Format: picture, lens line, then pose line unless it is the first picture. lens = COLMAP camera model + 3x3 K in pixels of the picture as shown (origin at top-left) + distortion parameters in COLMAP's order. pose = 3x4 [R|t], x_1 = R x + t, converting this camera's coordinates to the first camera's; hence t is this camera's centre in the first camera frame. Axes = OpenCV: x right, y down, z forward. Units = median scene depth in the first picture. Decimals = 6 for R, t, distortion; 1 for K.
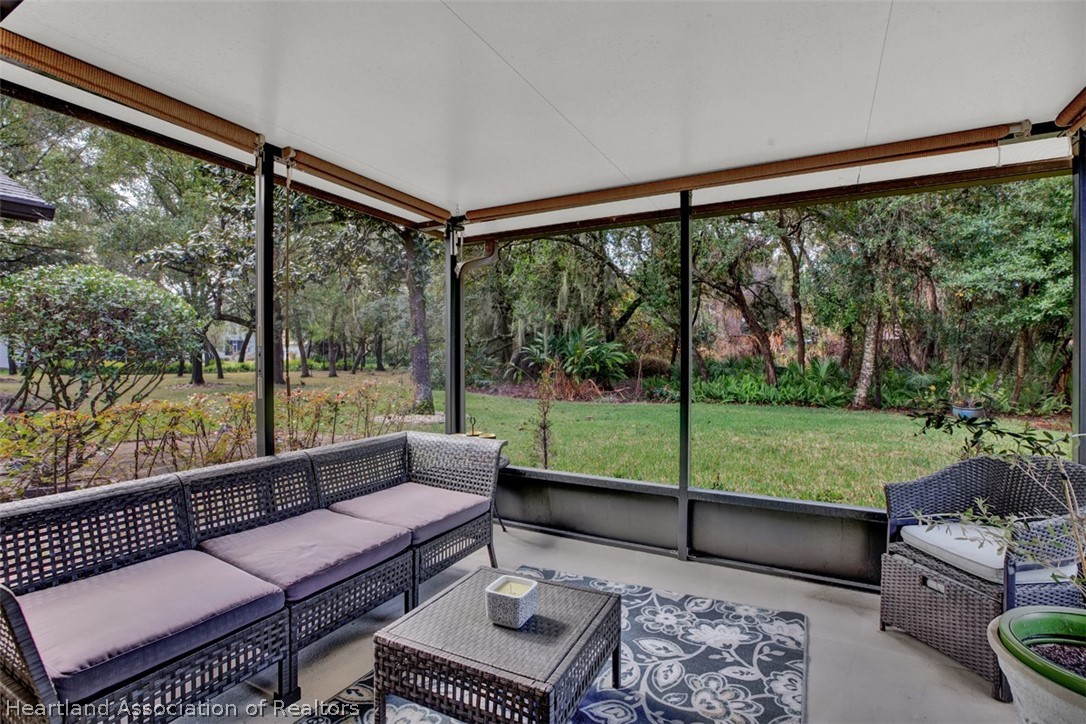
lens RADIAL K [[507.8, 0, 547.8], [0, 507.8, 355.0], [0, 0, 1]] dist [-0.040294, 0.010923]
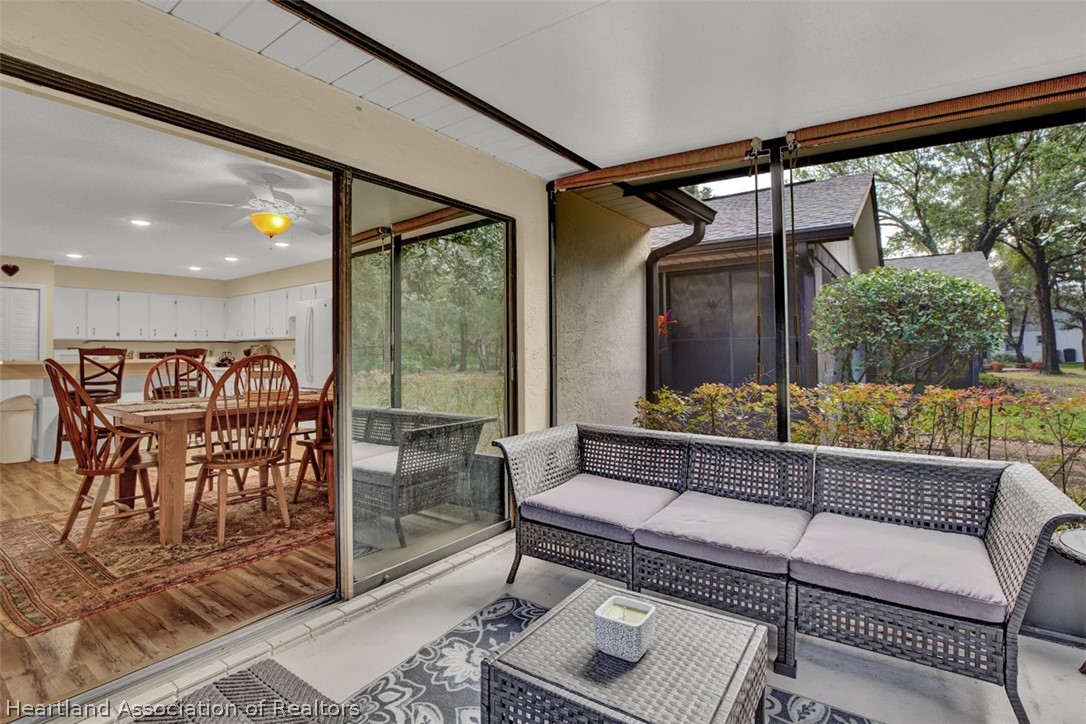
lens RADIAL K [[507.8, 0, 550.7], [0, 507.8, 347.7], [0, 0, 1]] dist [-0.040294, 0.010923]
pose [[-0.109734, -0.003131, -0.993956, 0.097054], [0.003816, 0.999986, -0.003571, 0.001224], [0.993954, -0.004185, -0.109720, 0.117088]]
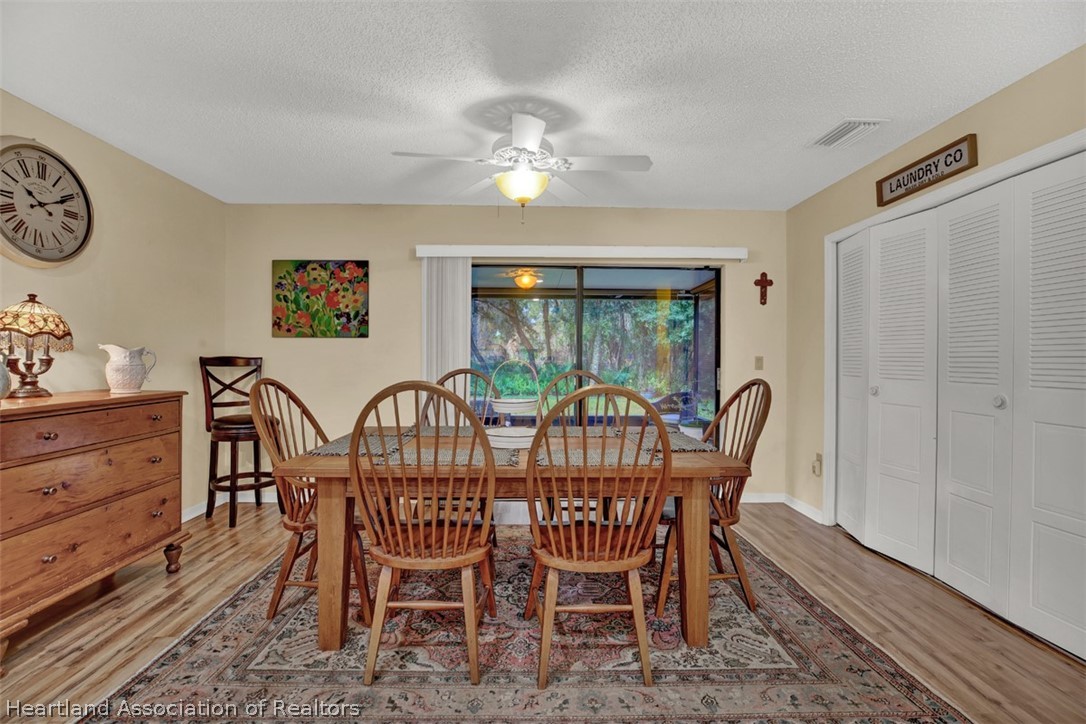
lens RADIAL K [[507.8, 0, 544.7], [0, 507.8, 357.1], [0, 0, 1]] dist [-0.040294, 0.010923]
pose [[0.862800, 0.008991, 0.505466, -0.234709], [-0.007207, 0.999959, -0.005485, -0.001589], [-0.505495, 0.001090, 0.862829, -0.221518]]
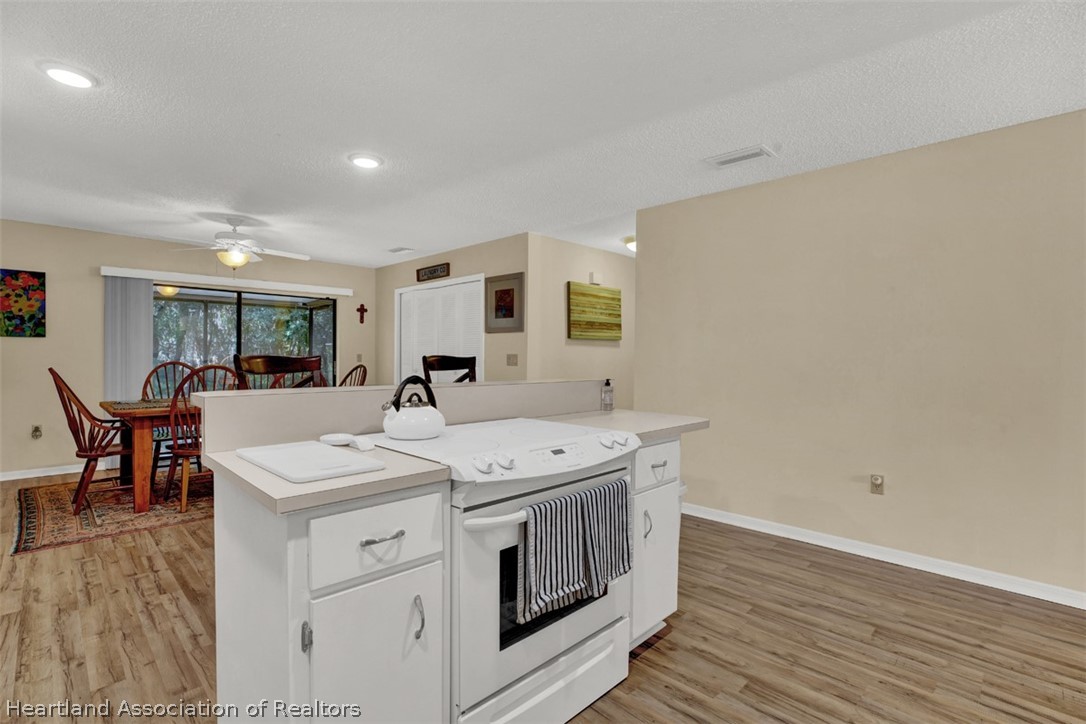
lens RADIAL K [[507.8, 0, 546.3], [0, 507.8, 365.8], [0, 0, 1]] dist [-0.040294, 0.010923]
pose [[0.272543, -0.010395, 0.962088, -0.408988], [-0.005411, 0.999909, 0.012337, 0.000029], [-0.962128, -0.008569, 0.272462, -0.345275]]
